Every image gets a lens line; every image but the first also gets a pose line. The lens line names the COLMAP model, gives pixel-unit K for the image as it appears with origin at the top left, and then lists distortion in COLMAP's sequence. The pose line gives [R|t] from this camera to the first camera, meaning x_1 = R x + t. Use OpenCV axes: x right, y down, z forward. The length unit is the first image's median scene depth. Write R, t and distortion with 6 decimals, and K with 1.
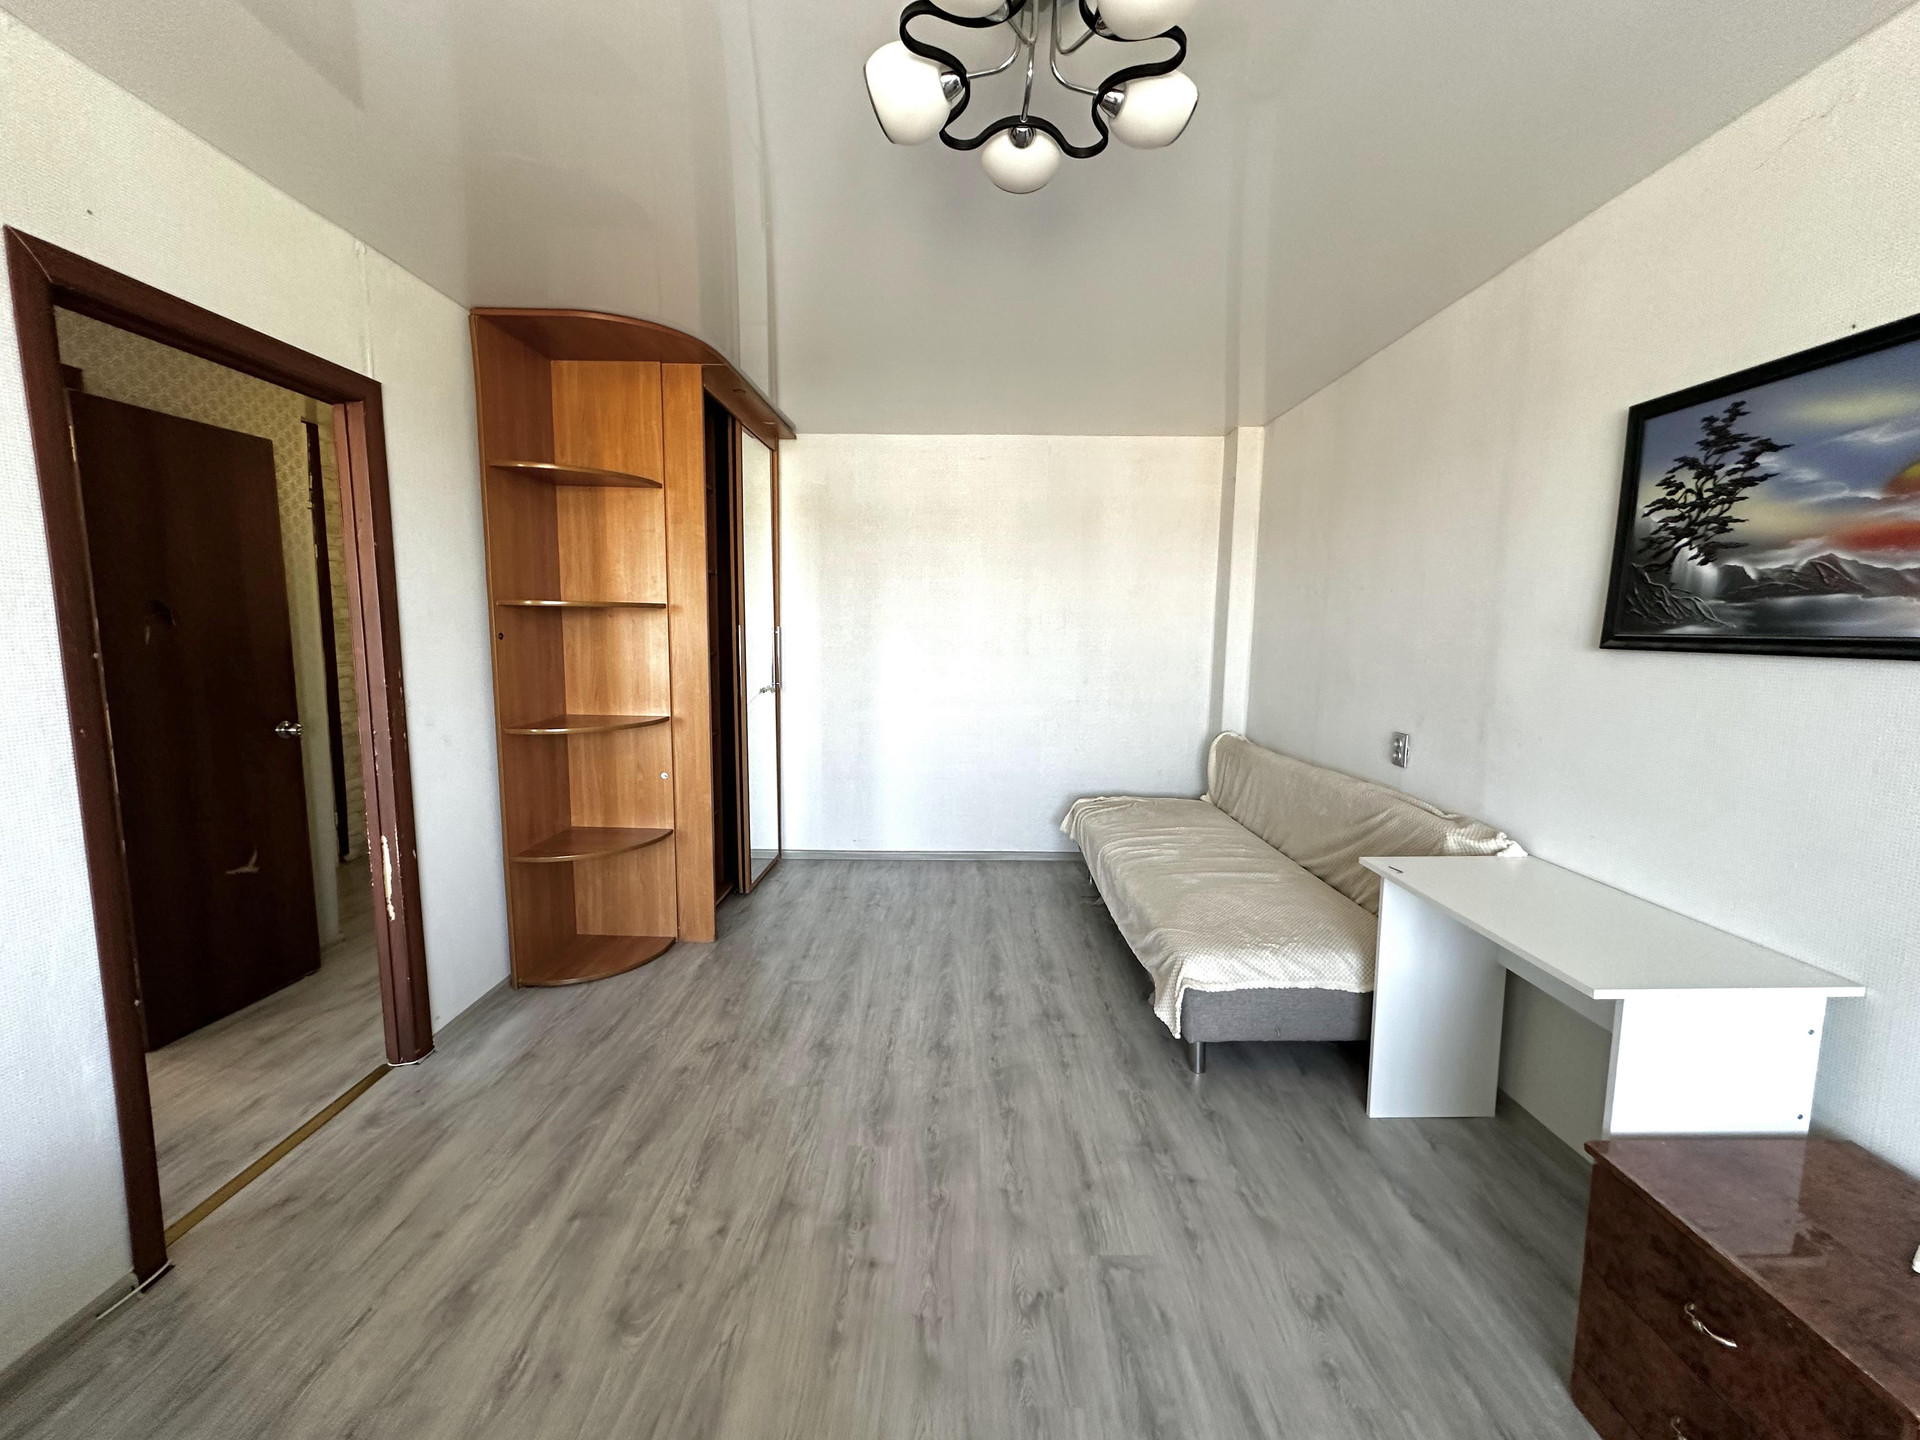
lens RADIAL K [[764.5, 0, 960.8], [0, 764.5, 716.2], [0, 0, 1]] dist [-0.003051, 0.000622]
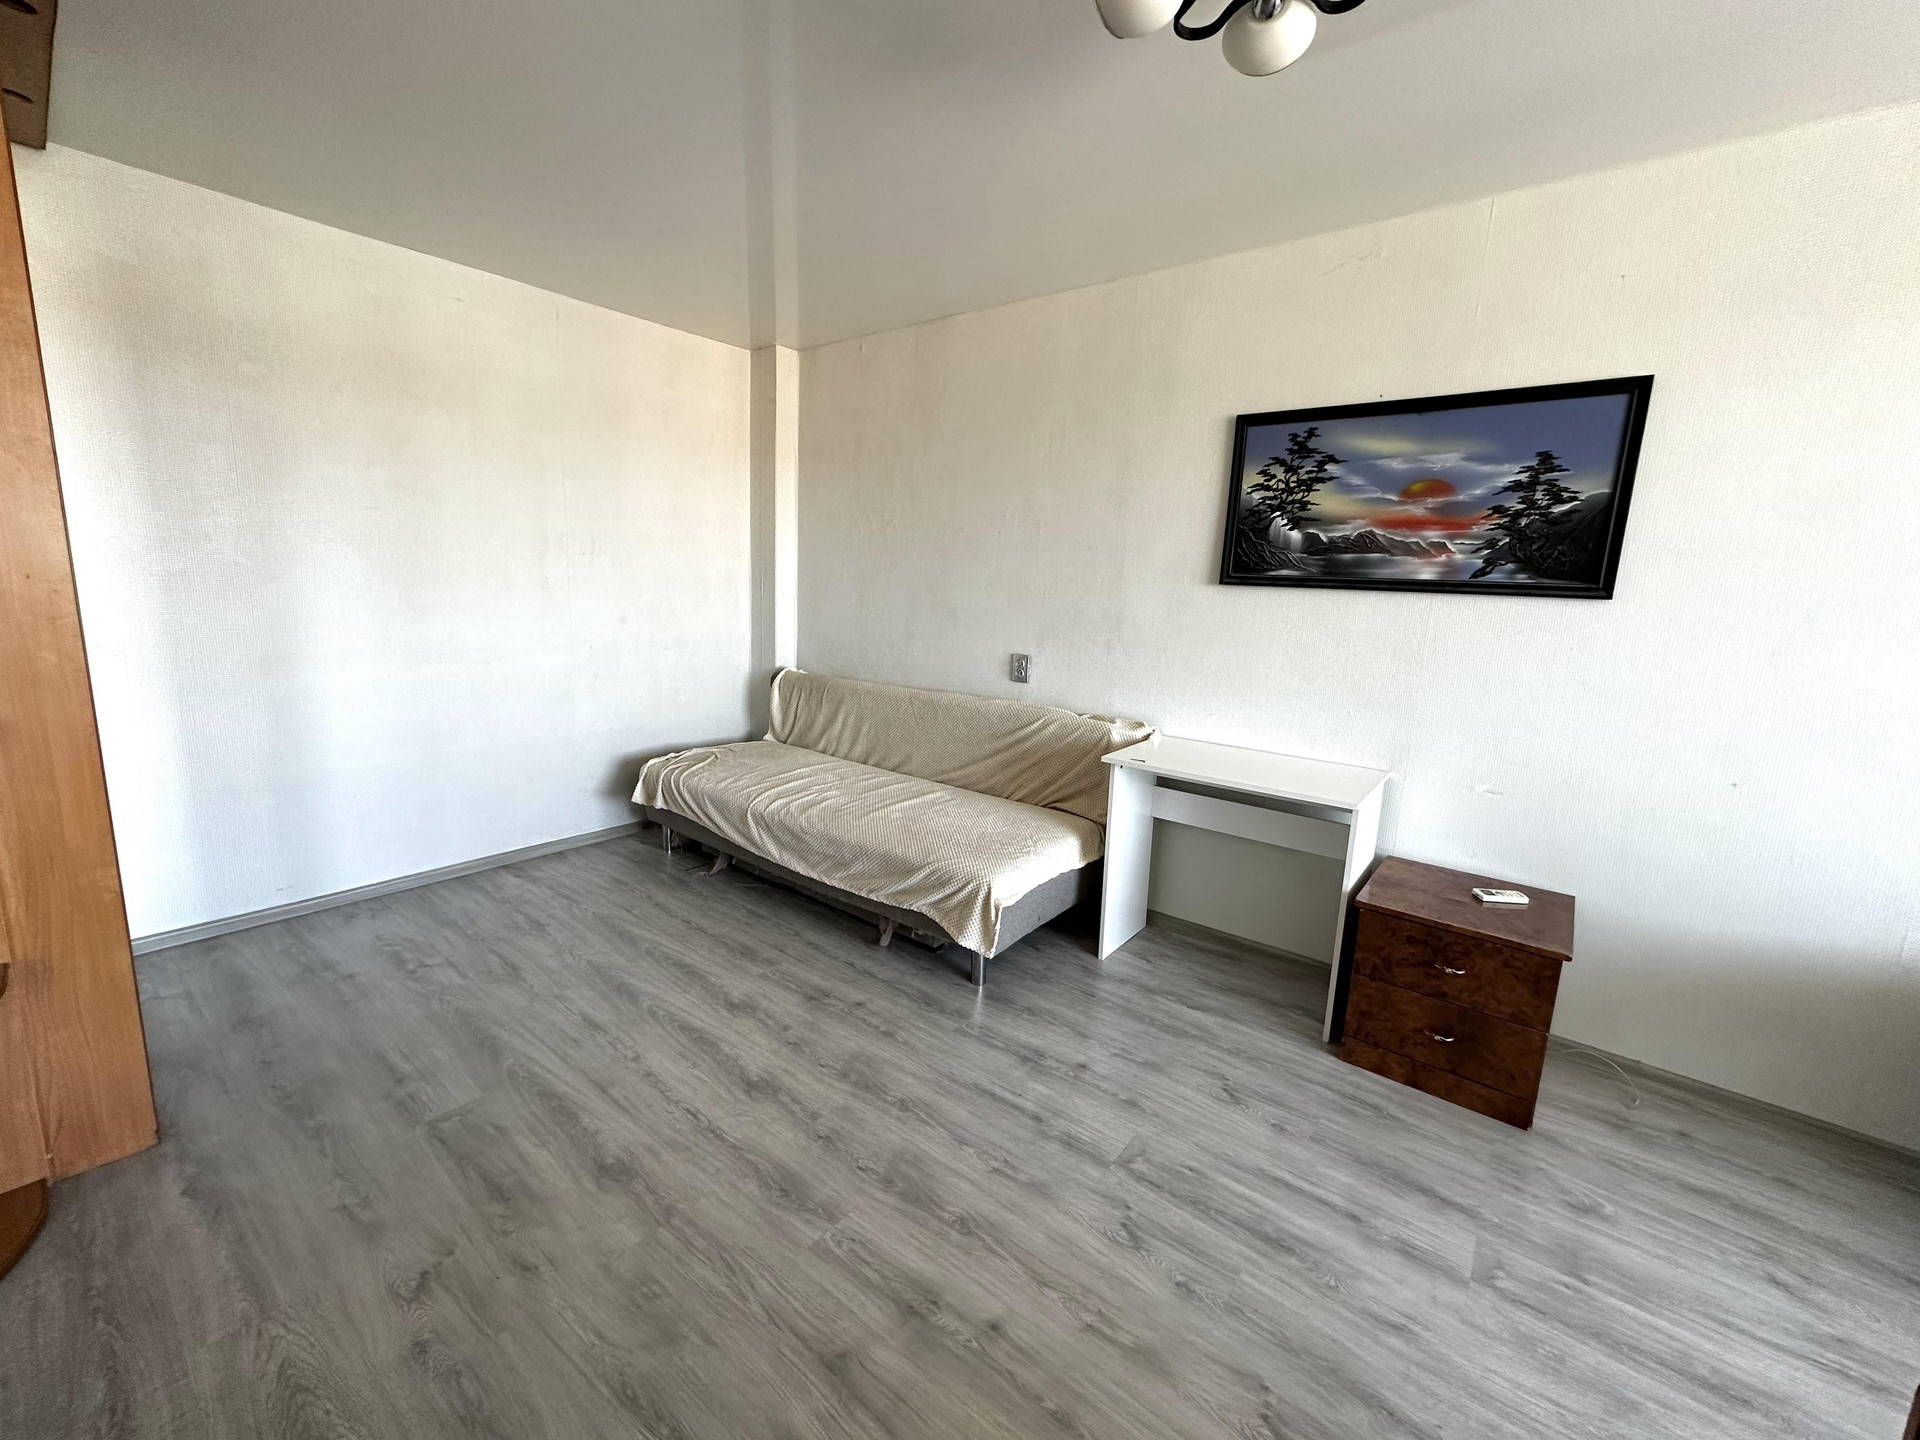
lens RADIAL K [[764.5, 0, 962.8], [0, 764.5, 719.6], [0, 0, 1]] dist [-0.003051, 0.000622]
pose [[0.623657, -0.126117, 0.771457, -0.529507], [0.057746, 0.991636, 0.115430, -0.025363], [-0.779562, -0.027440, 0.625723, 0.402642]]
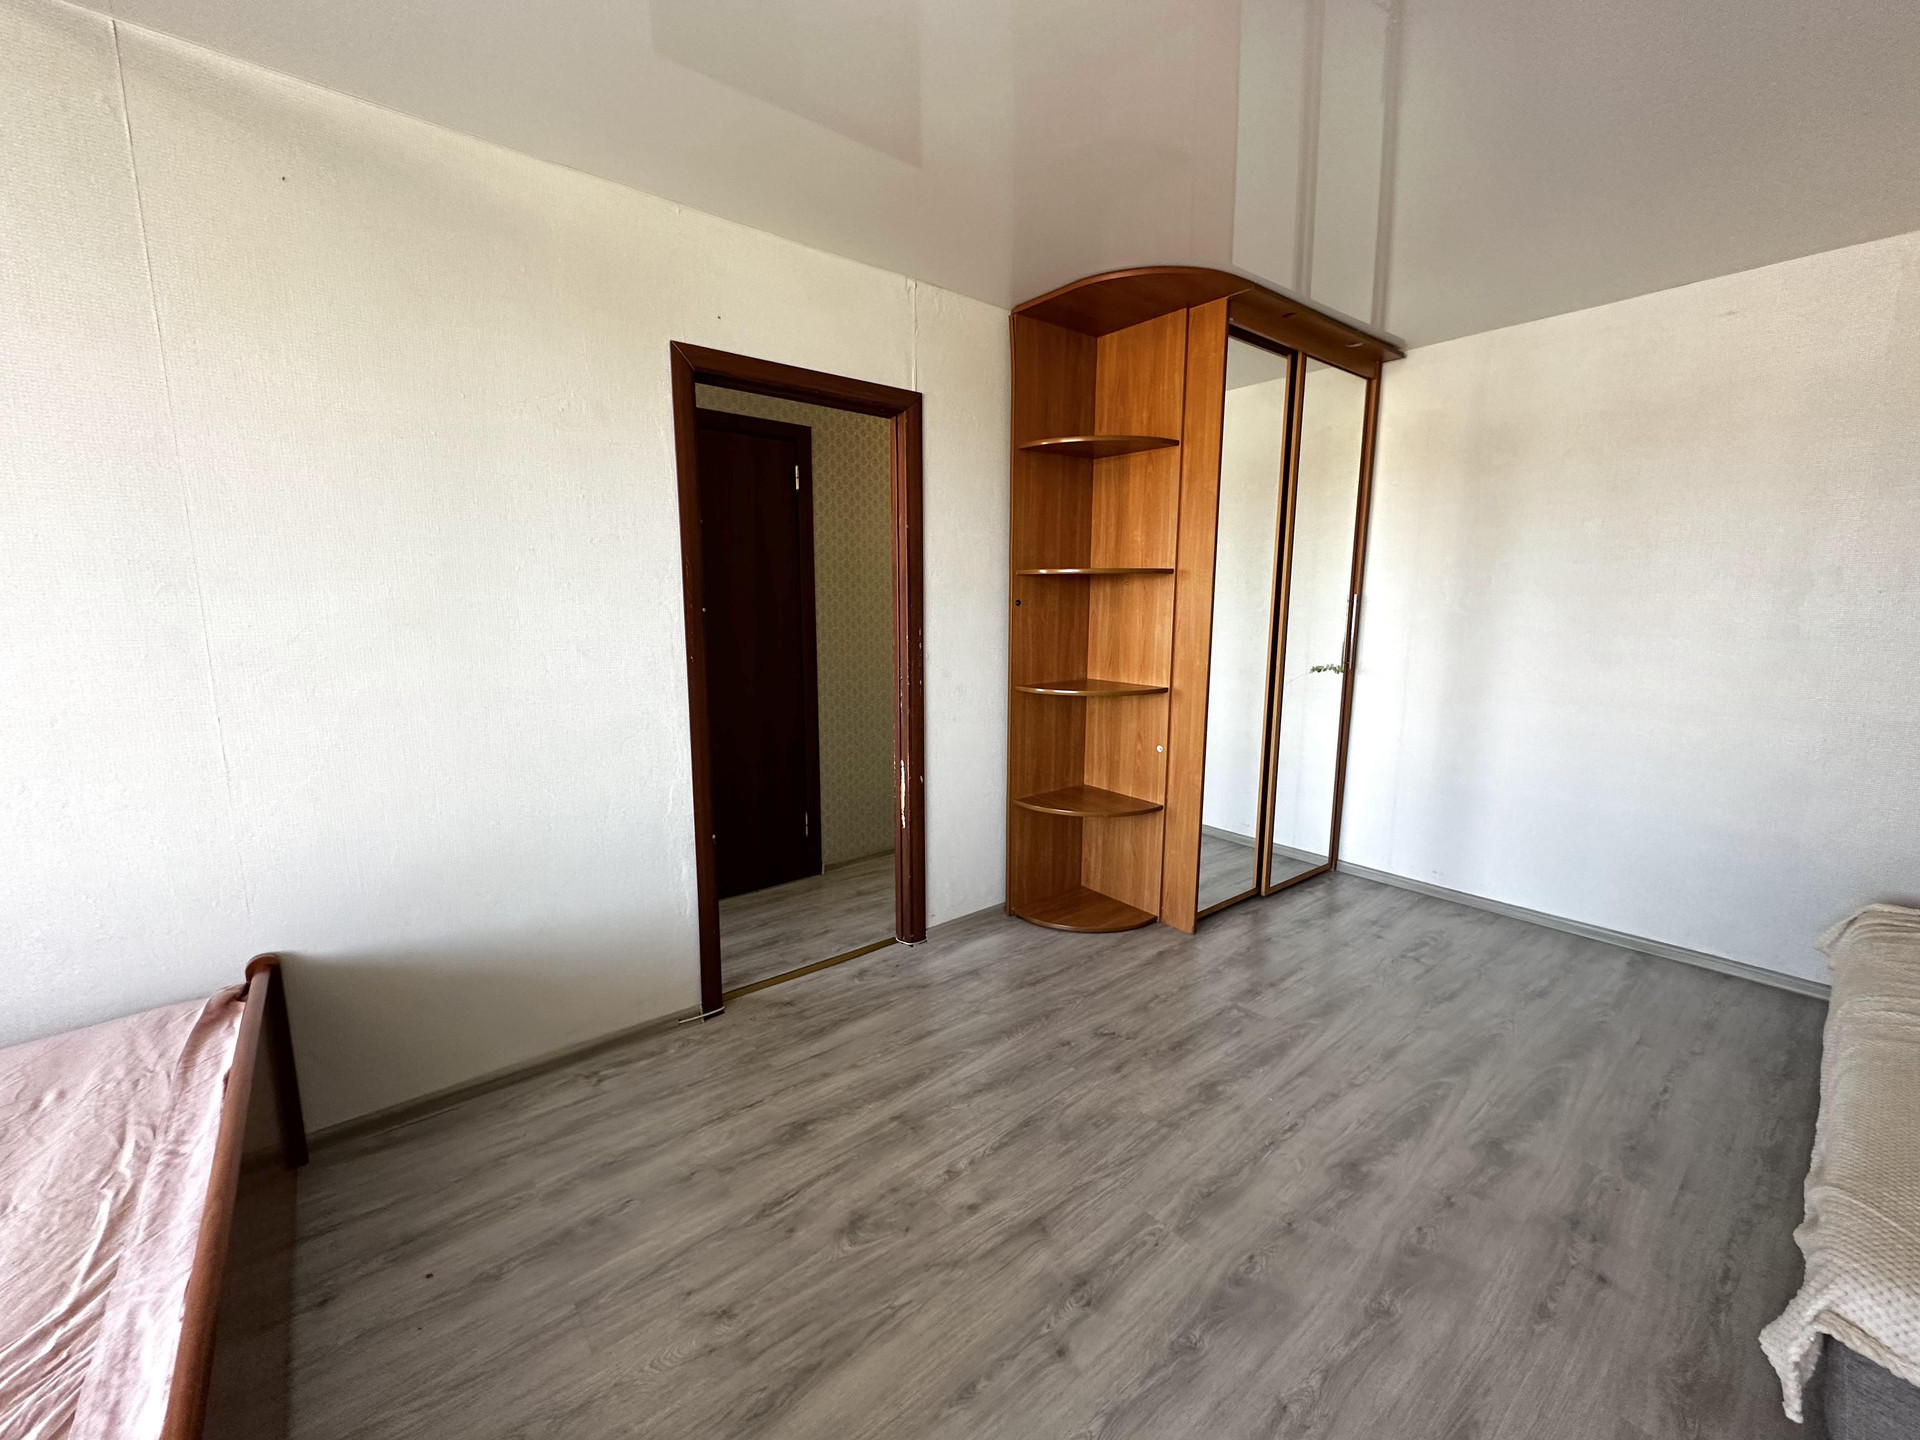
lens RADIAL K [[764.5, 0, 961.4], [0, 764.5, 718.5], [0, 0, 1]] dist [-0.003051, 0.000622]
pose [[0.628873, 0.108893, -0.769845, 0.288093], [-0.086327, 0.993801, 0.070052, -0.009151], [0.772701, 0.022405, 0.634375, 0.288782]]
